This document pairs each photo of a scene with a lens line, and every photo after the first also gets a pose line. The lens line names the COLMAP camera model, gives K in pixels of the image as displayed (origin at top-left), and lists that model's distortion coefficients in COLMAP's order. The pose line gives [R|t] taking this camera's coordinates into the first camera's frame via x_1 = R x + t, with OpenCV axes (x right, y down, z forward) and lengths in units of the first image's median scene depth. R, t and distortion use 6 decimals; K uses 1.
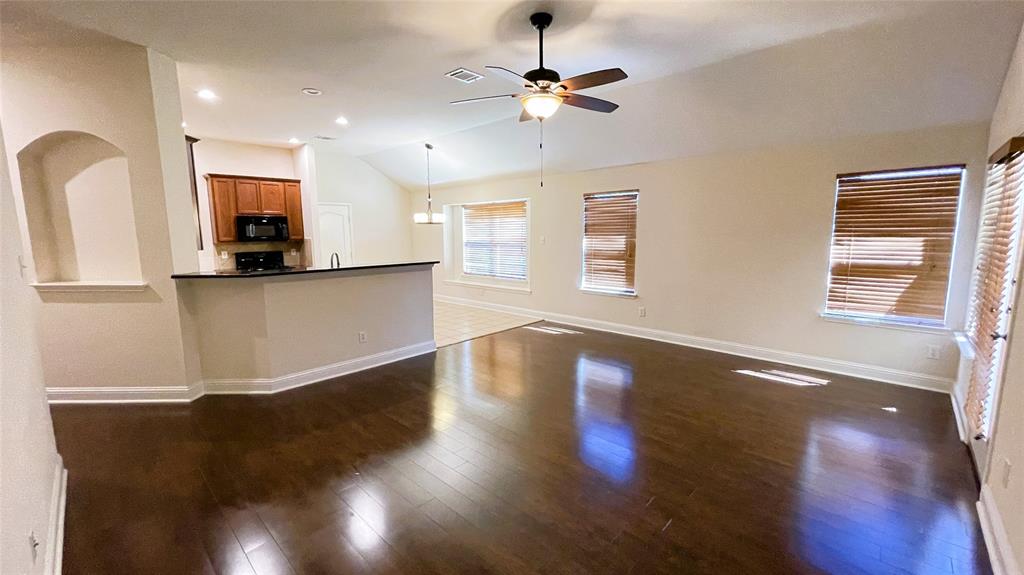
lens RADIAL K [[411.7, 0, 504.1], [0, 411.7, 288.7], [0, 0, 1]] dist [-0.001739, -0.000138]
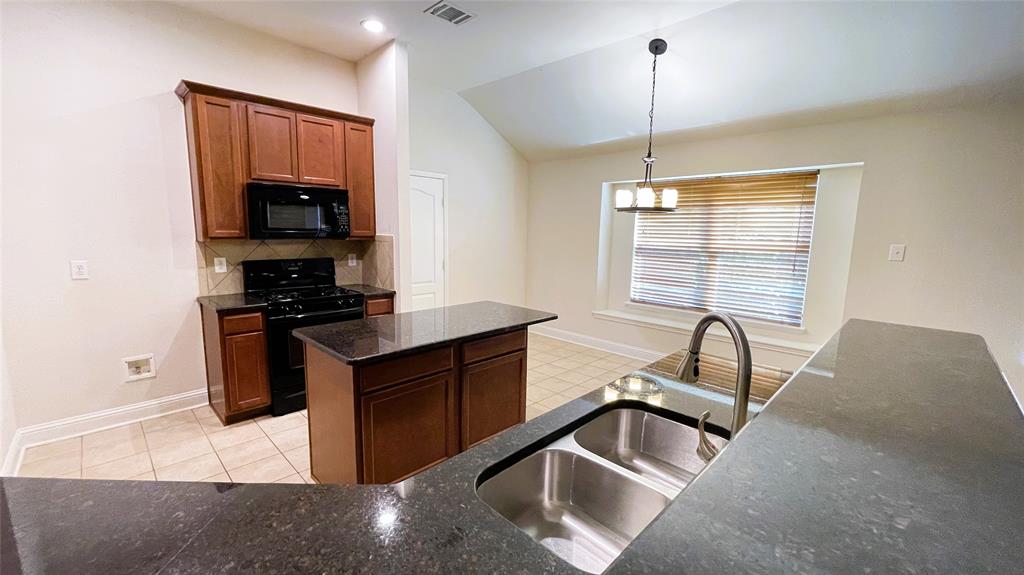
lens RADIAL K [[411.7, 0, 505.5], [0, 411.7, 287.9], [0, 0, 1]] dist [-0.001739, -0.000138]
pose [[0.999632, 0.025661, -0.008795, -0.329232], [-0.025652, 0.999670, 0.001191, -0.062647], [0.008823, -0.000965, 0.999961, 0.503304]]
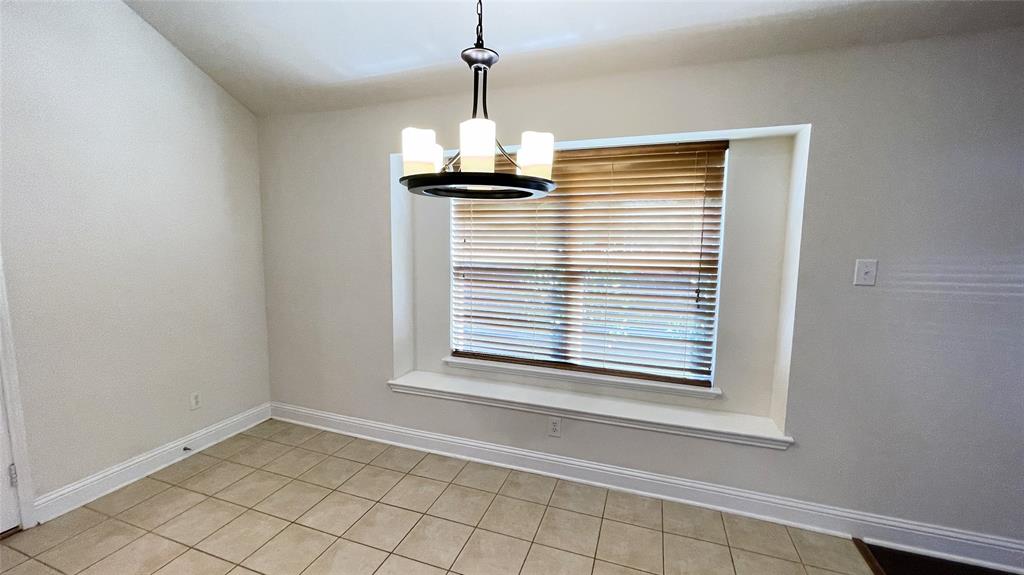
lens RADIAL K [[411.7, 0, 508.9], [0, 411.7, 287.8], [0, 0, 1]] dist [-0.001739, -0.000138]
pose [[0.907375, -0.030203, 0.419236, -0.242608], [0.042314, 0.998912, -0.019617, -0.104257], [-0.418187, 0.035539, 0.907665, 0.799585]]
